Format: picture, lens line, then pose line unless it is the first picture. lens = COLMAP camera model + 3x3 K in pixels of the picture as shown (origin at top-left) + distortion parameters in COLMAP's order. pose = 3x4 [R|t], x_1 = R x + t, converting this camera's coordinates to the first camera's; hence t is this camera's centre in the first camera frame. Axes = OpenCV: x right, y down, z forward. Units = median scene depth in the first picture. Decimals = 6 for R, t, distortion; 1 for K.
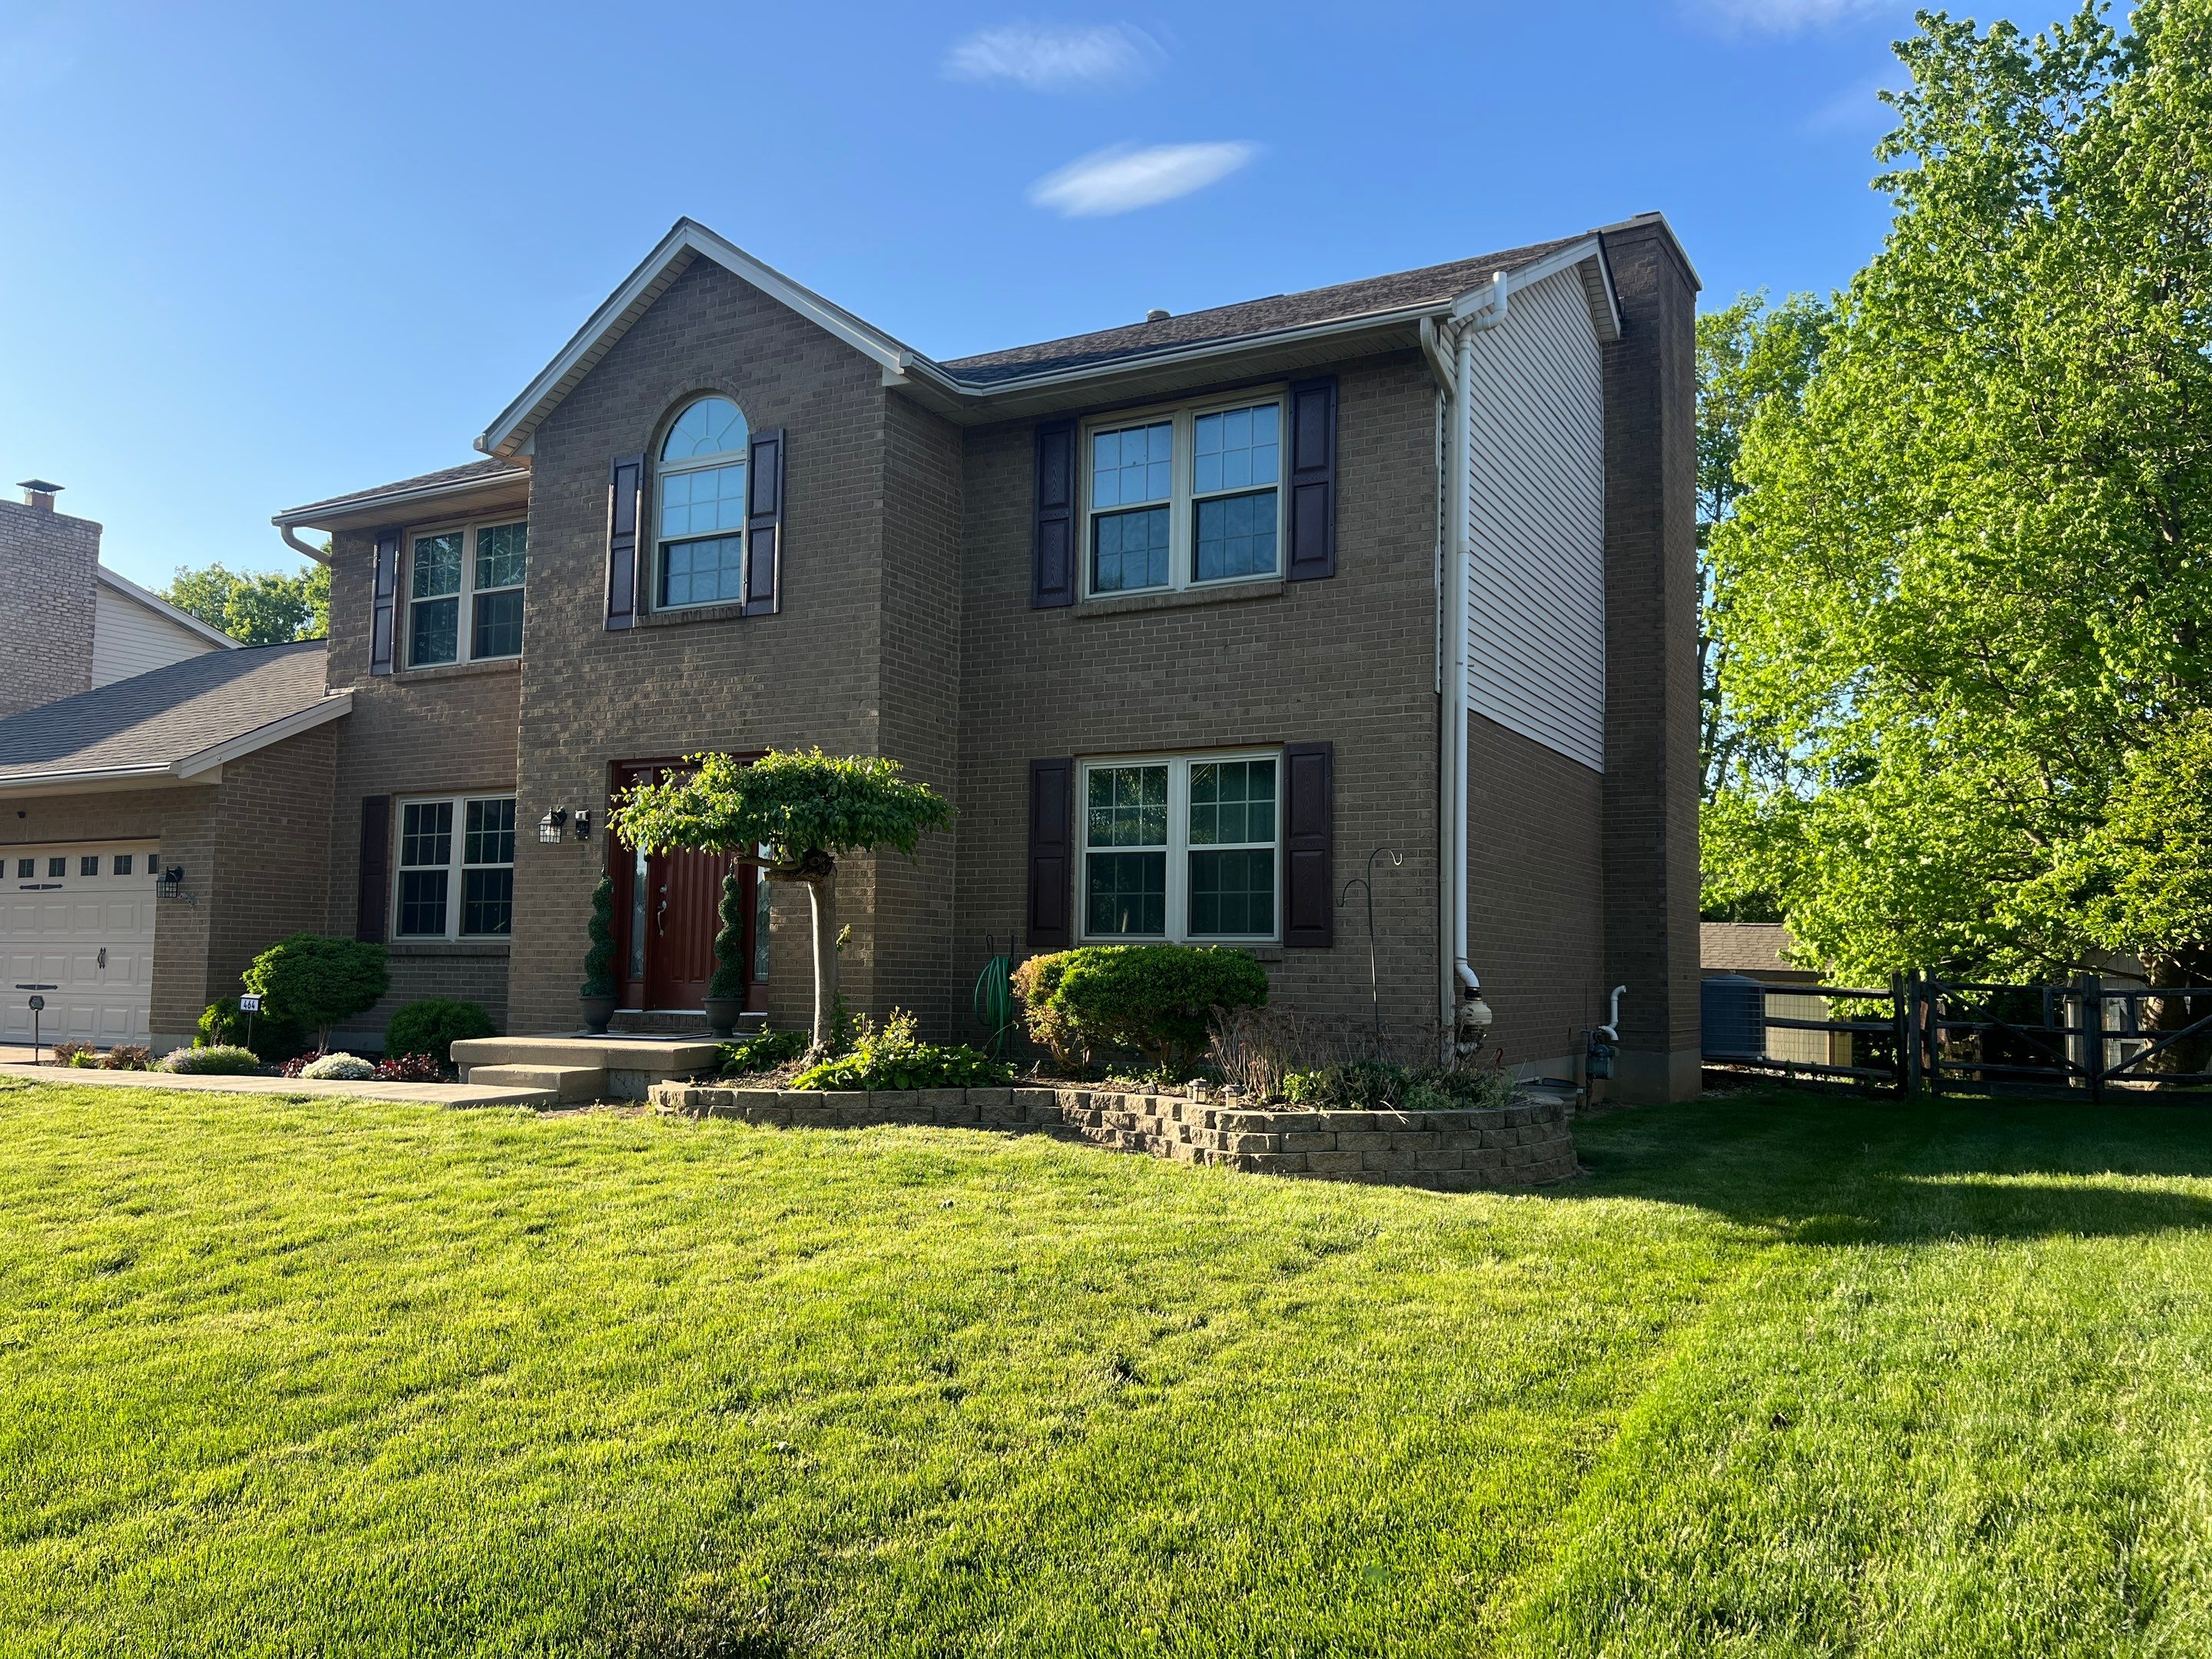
lens RADIAL K [[1642.1, 0, 1108.8], [0, 1642.1, 858.3], [0, 0, 1]] dist [0.023873, -0.005947]
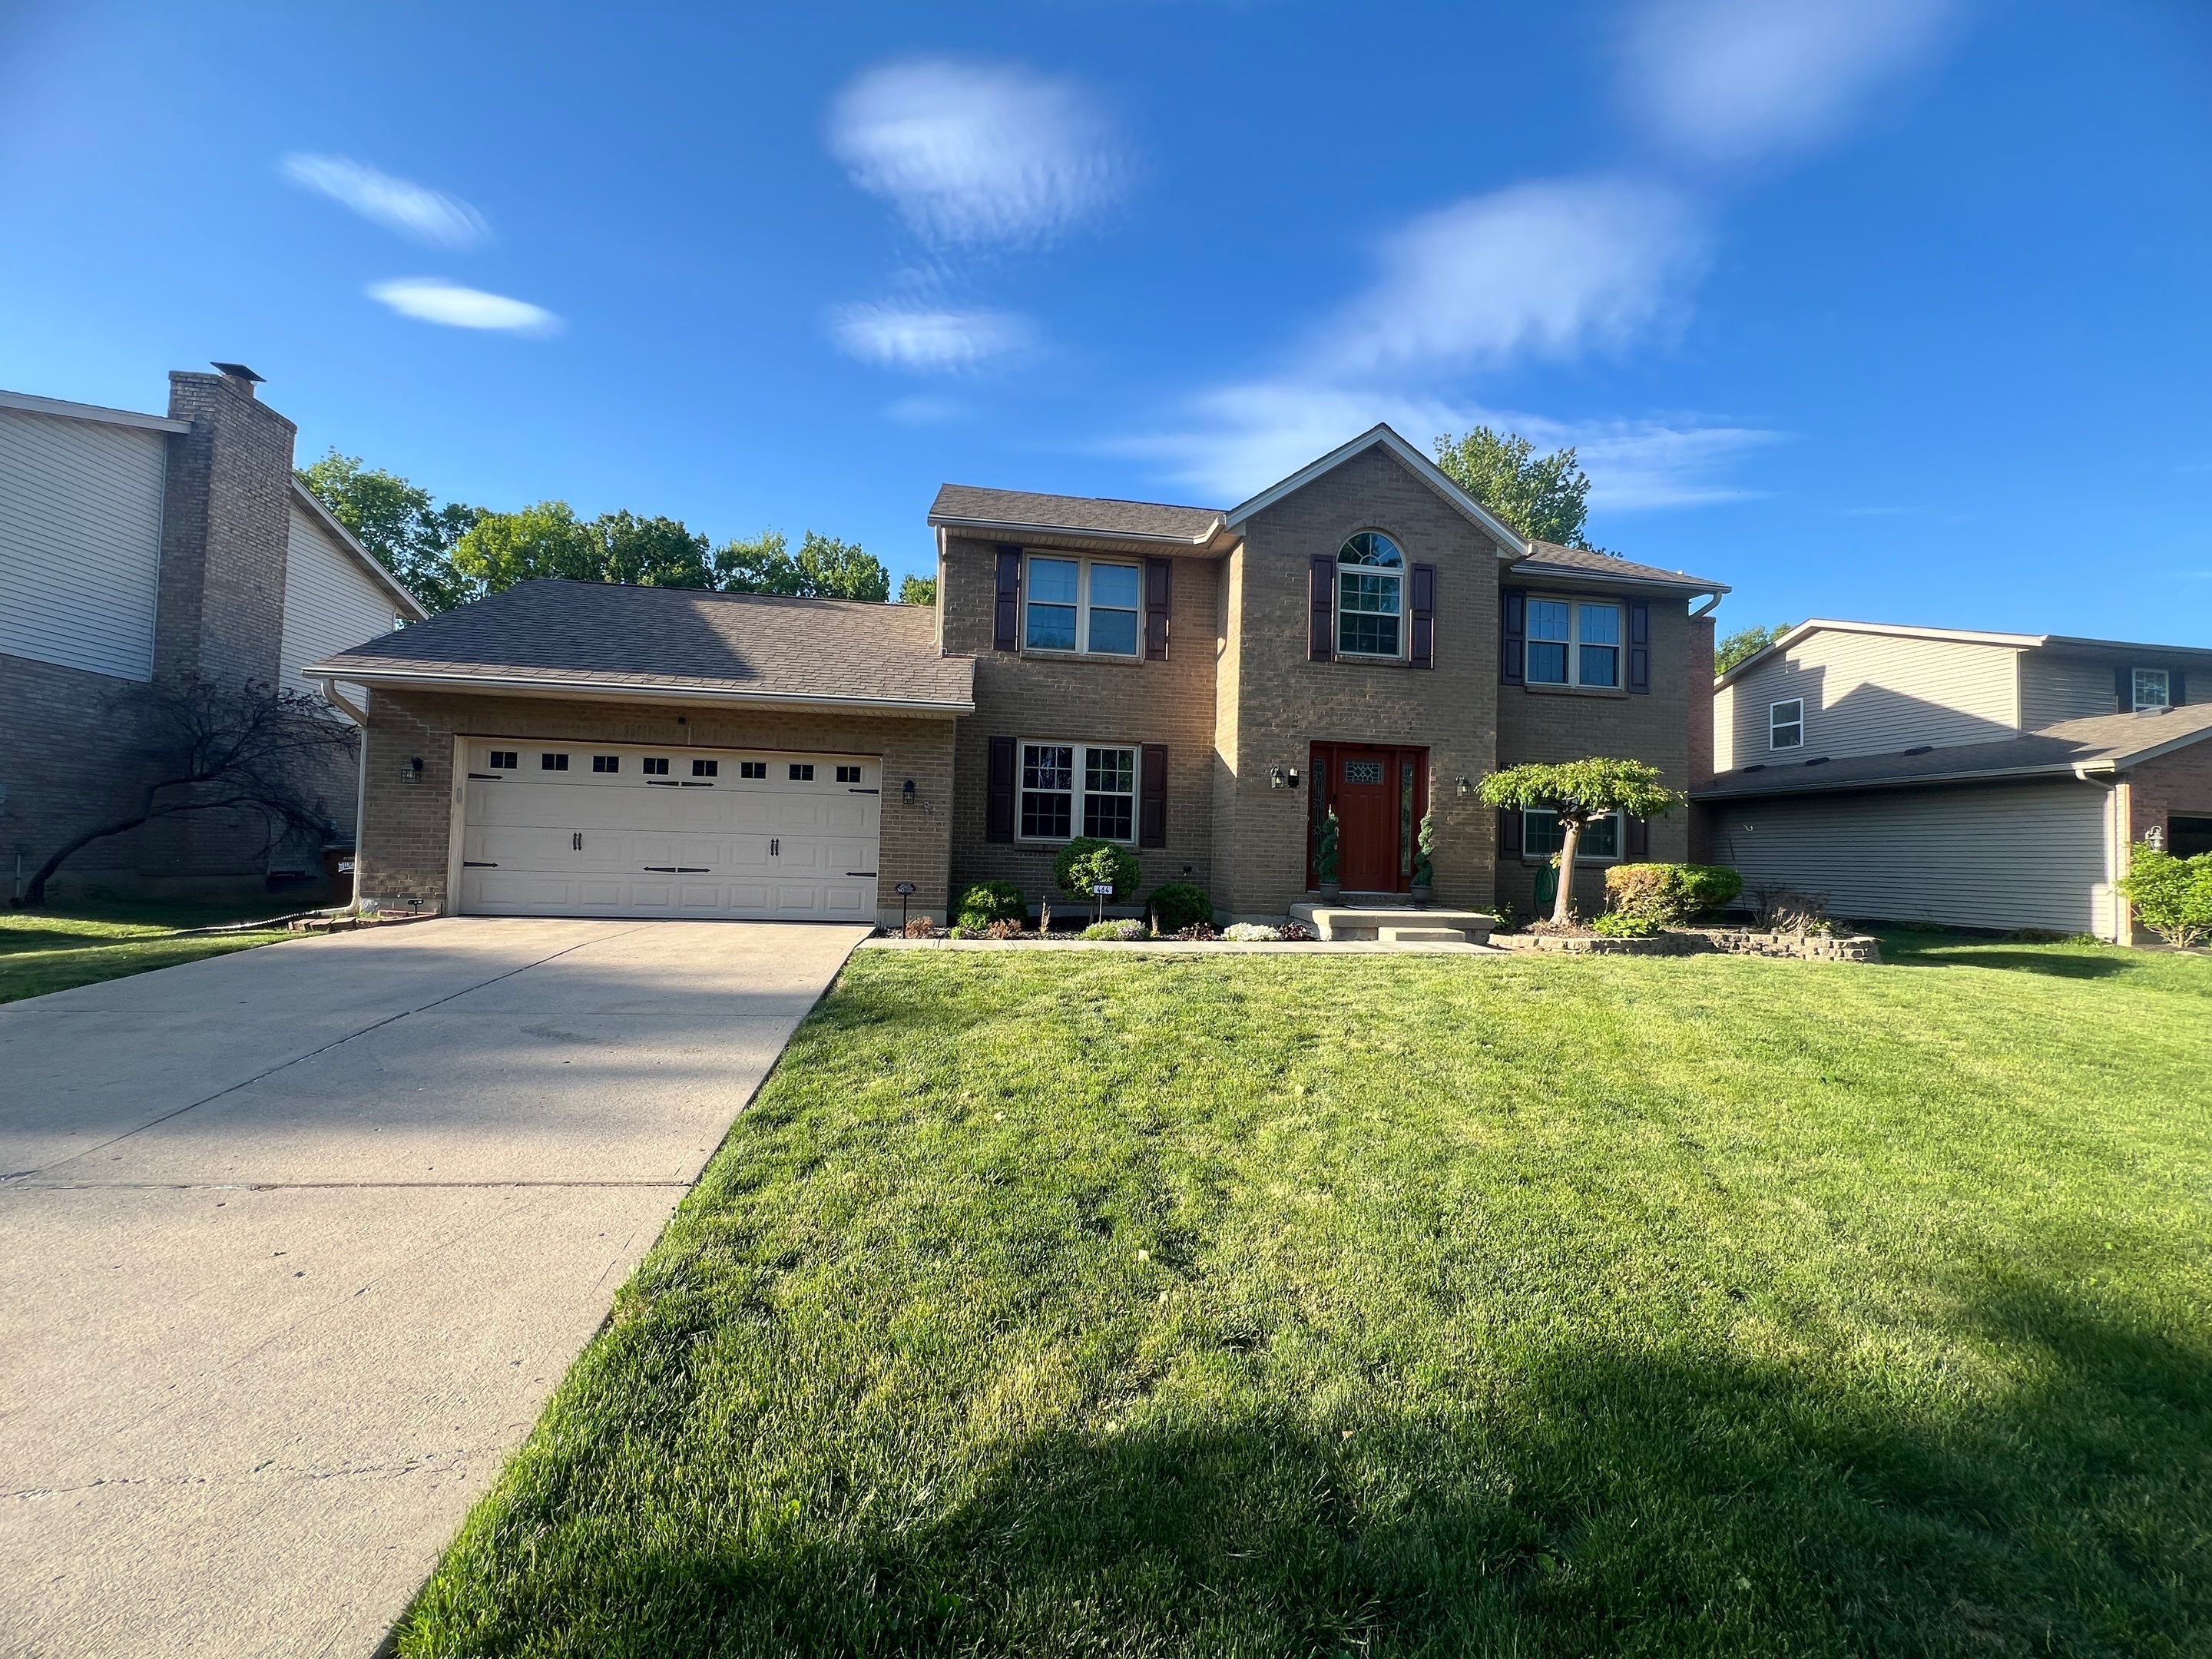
lens RADIAL K [[794.8, 0, 1106.0], [0, 794.8, 829.5], [0, 0, 1]] dist [0.036221, 0.000002]
pose [[0.802275, 0.032836, 0.596051, -0.802409], [-0.059714, 0.997892, 0.025400, 0.018745], [-0.593961, -0.055971, 0.802544, 0.407762]]
